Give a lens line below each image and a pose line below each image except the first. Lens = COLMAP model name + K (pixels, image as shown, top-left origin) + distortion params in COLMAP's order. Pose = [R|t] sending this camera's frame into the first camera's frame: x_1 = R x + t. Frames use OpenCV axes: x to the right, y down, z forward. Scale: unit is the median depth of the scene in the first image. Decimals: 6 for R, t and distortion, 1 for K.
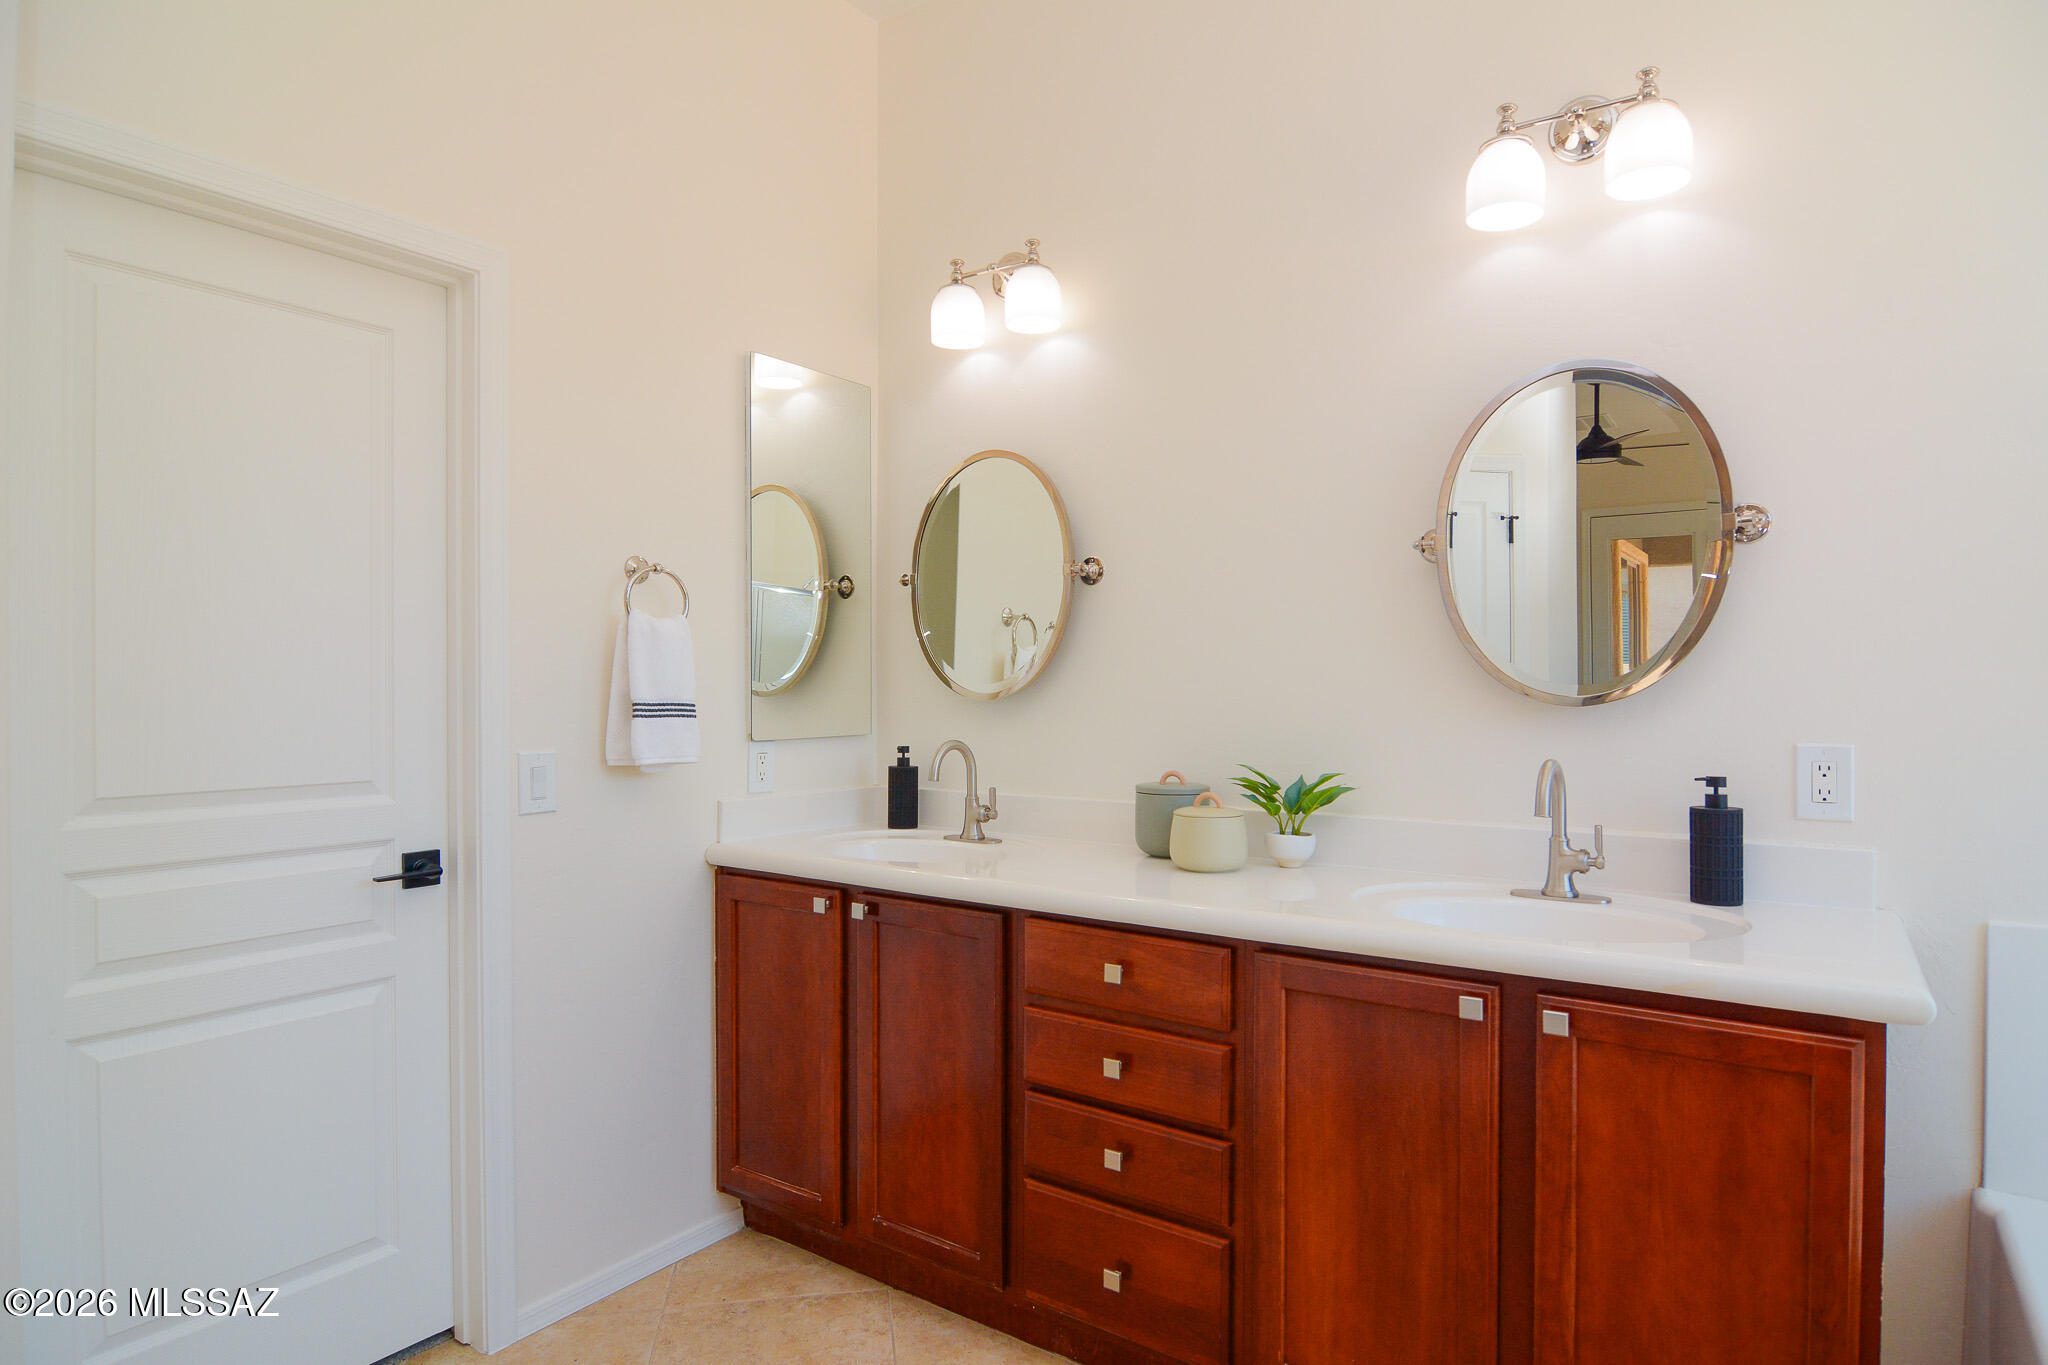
lens RADIAL K [[1100.0, 0, 1024.3], [0, 1100.0, 688.4], [0, 0, 1]] dist [-0.000562, -0.017905]
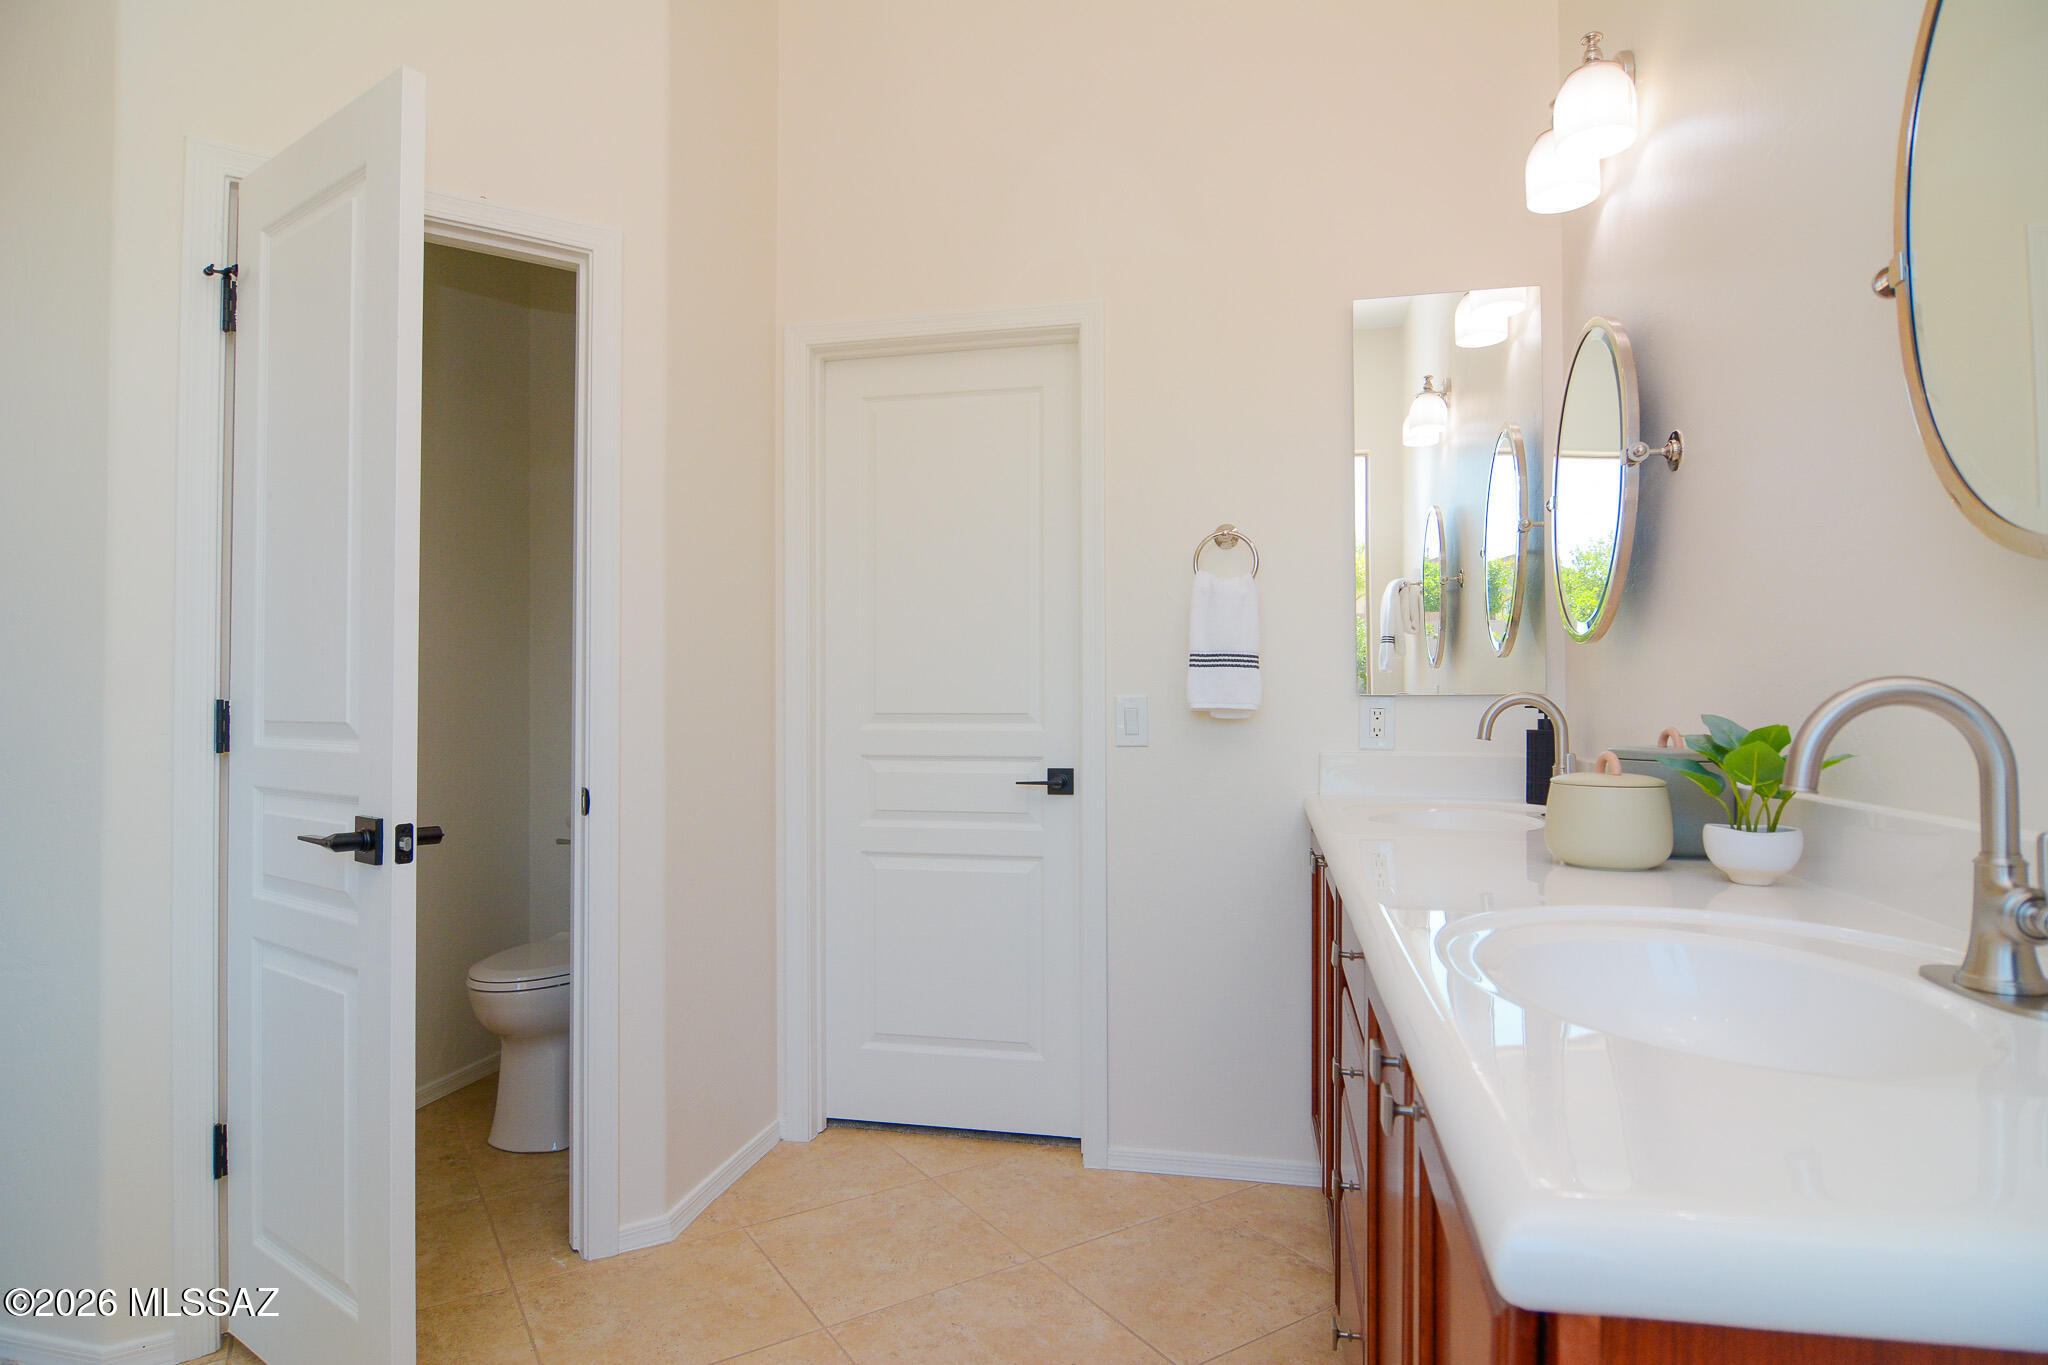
lens RADIAL K [[1100.0, 0, 1024.3], [0, 1100.0, 688.4], [0, 0, 1]] dist [-0.000562, -0.017905]
pose [[0.402390, -0.009856, -0.915416, 0.639061], [0.001075, 0.999946, -0.010293, 0.062507], [0.915468, 0.003158, 0.402379, 0.404315]]
